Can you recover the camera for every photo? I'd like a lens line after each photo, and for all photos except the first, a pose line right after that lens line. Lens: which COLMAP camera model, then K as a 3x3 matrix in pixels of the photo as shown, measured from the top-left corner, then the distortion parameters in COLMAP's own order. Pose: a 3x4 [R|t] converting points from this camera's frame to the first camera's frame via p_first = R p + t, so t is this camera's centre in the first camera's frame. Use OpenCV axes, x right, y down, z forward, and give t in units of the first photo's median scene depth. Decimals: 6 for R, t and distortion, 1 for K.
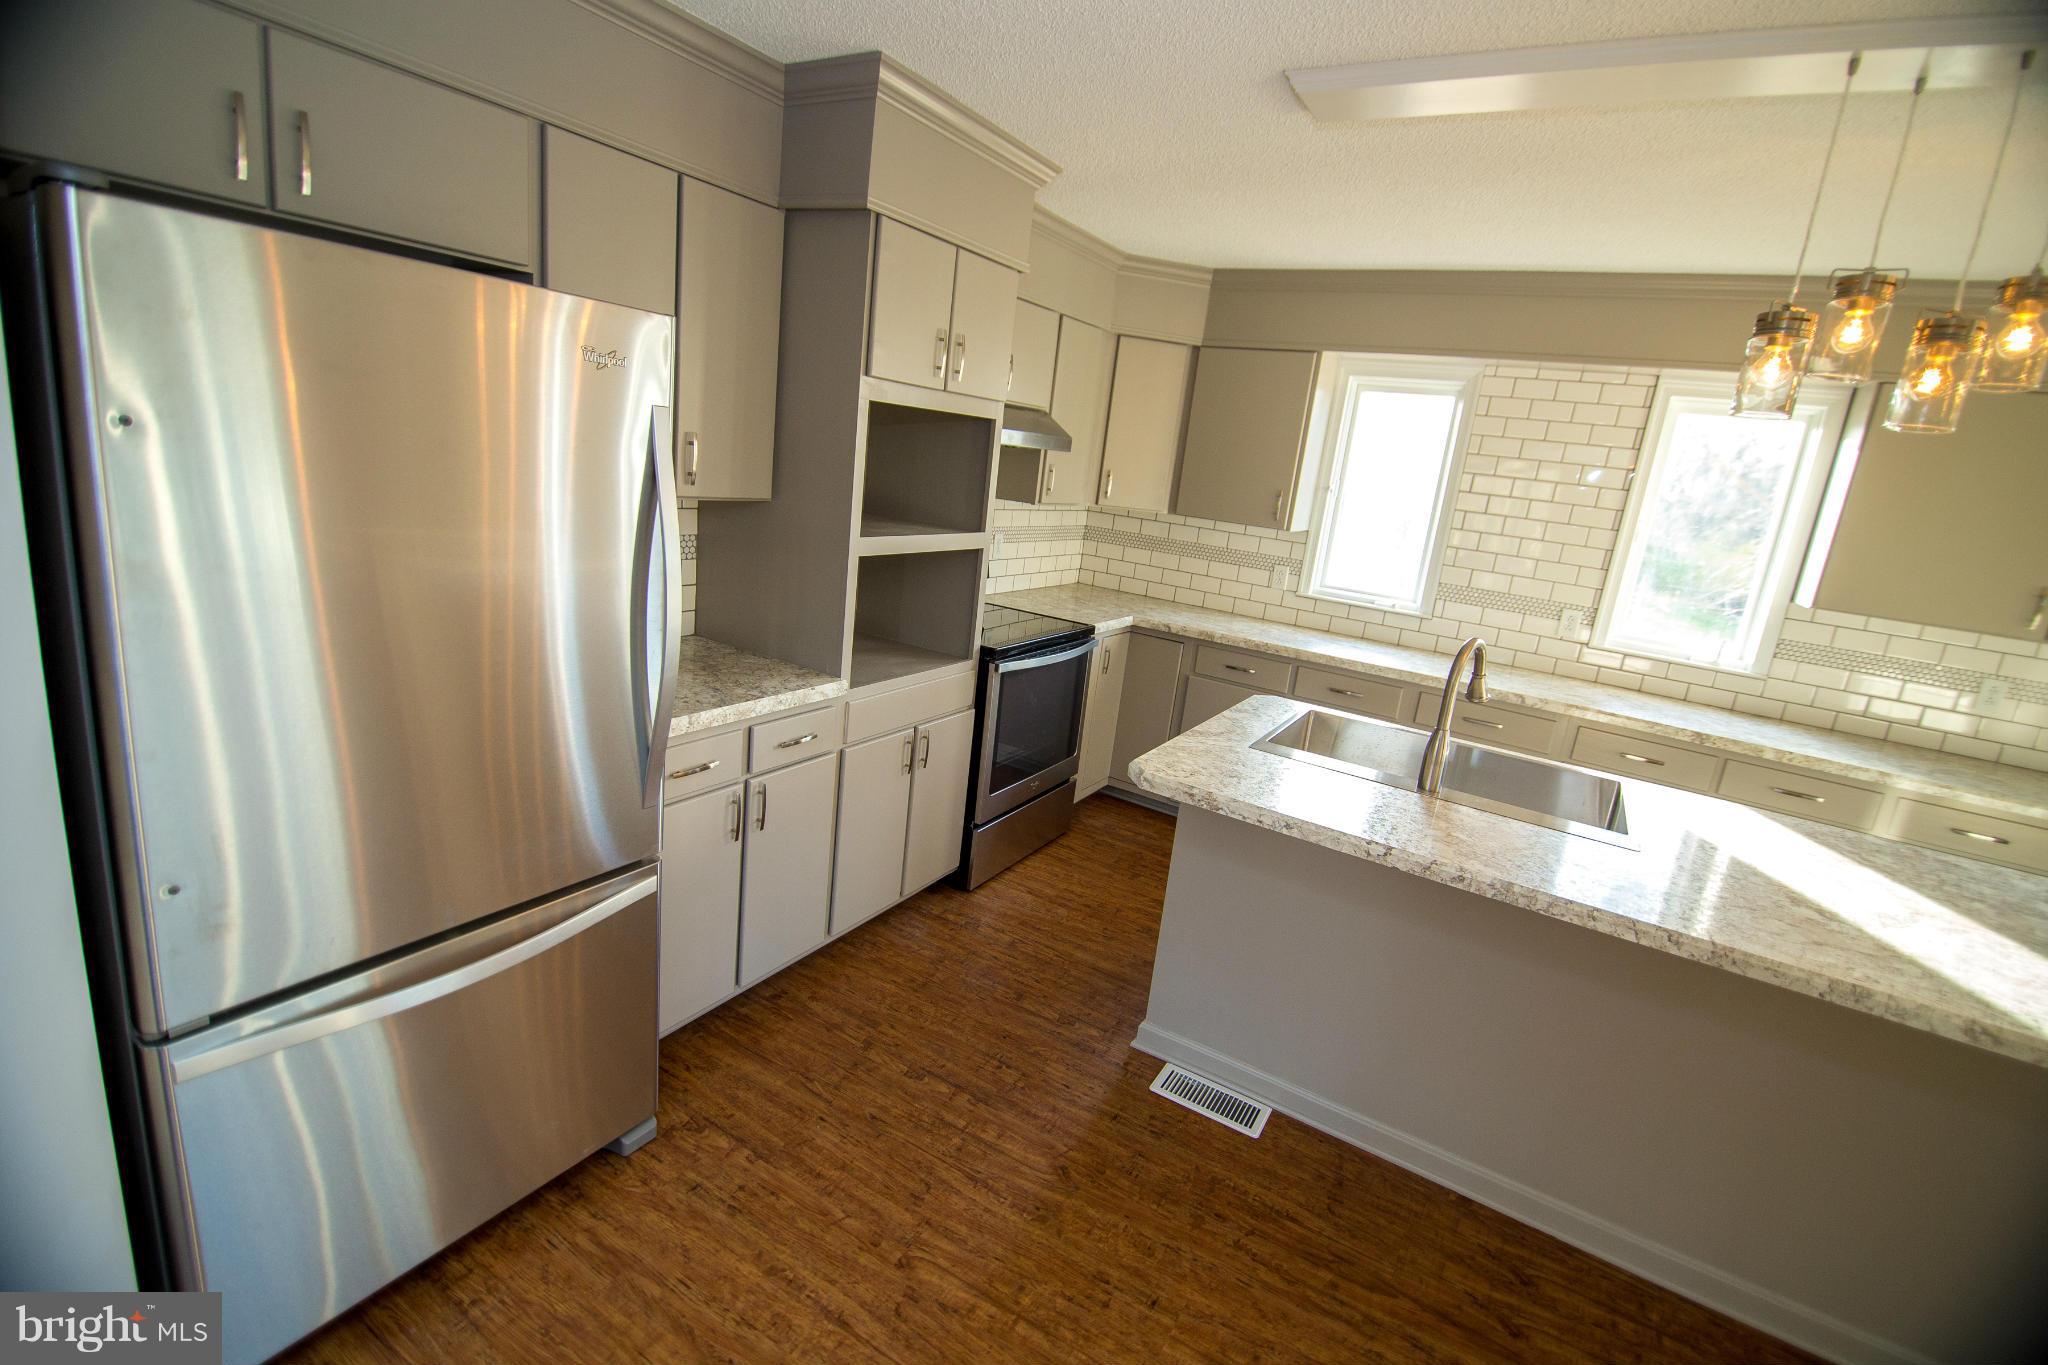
lens RADIAL K [[916.9, 0, 1024.0], [0, 916.9, 682.5], [0, 0, 1]] dist [-0.028584, 0.000468]
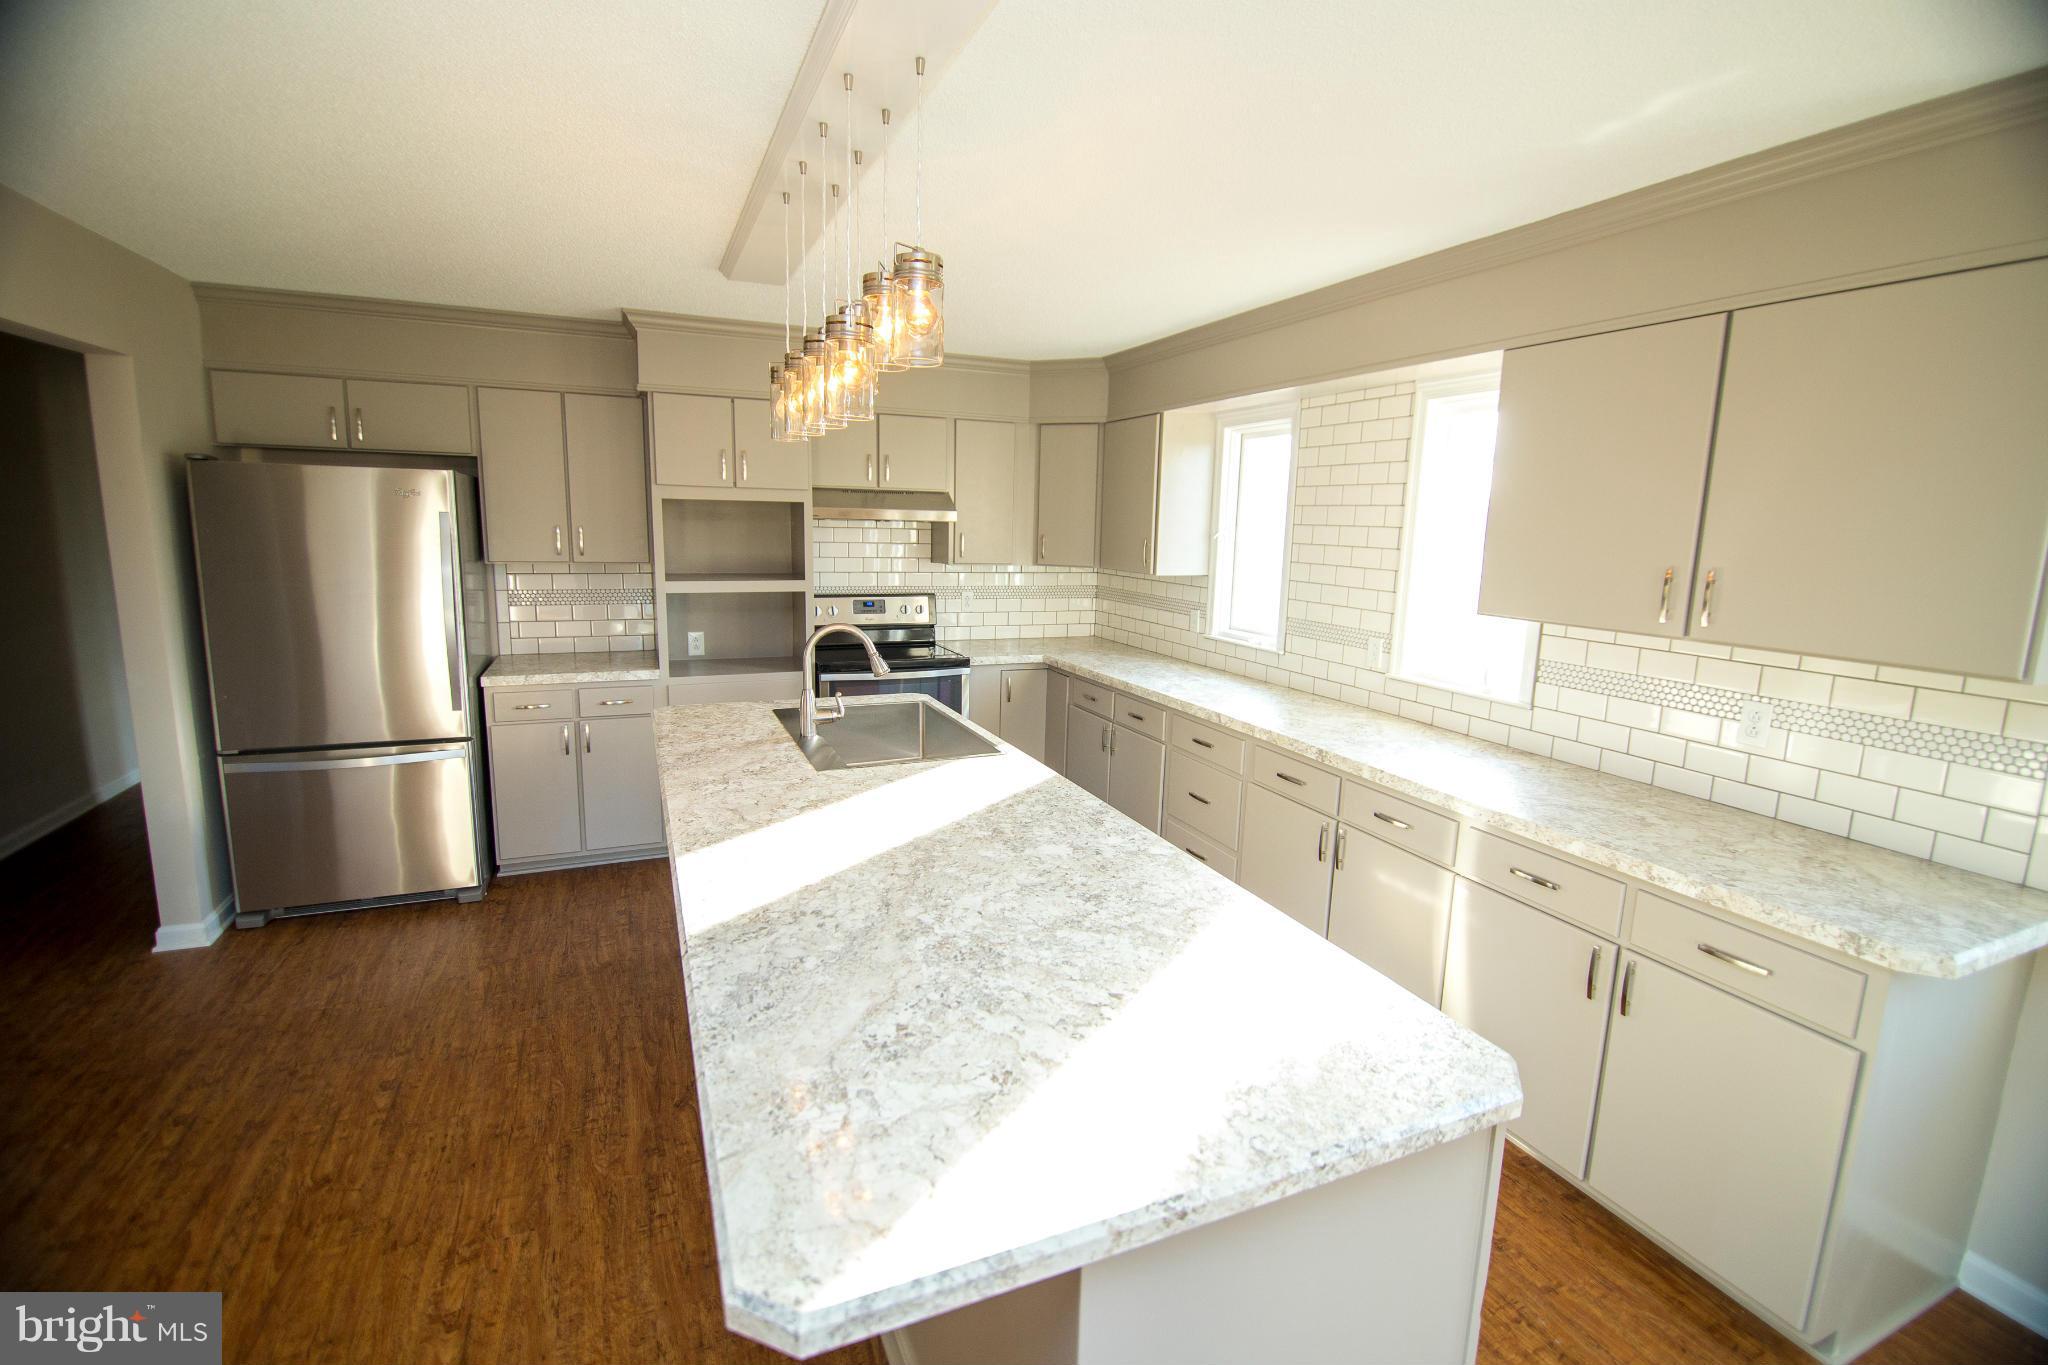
lens RADIAL K [[916.9, 0, 1024.0], [0, 916.9, 682.5], [0, 0, 1]] dist [-0.028584, 0.000468]
pose [[0.822048, 0.011477, -0.569302, 0.909967], [-0.077516, 0.992745, -0.091916, 0.085848], [0.564117, 0.119689, 0.816974, 0.040449]]
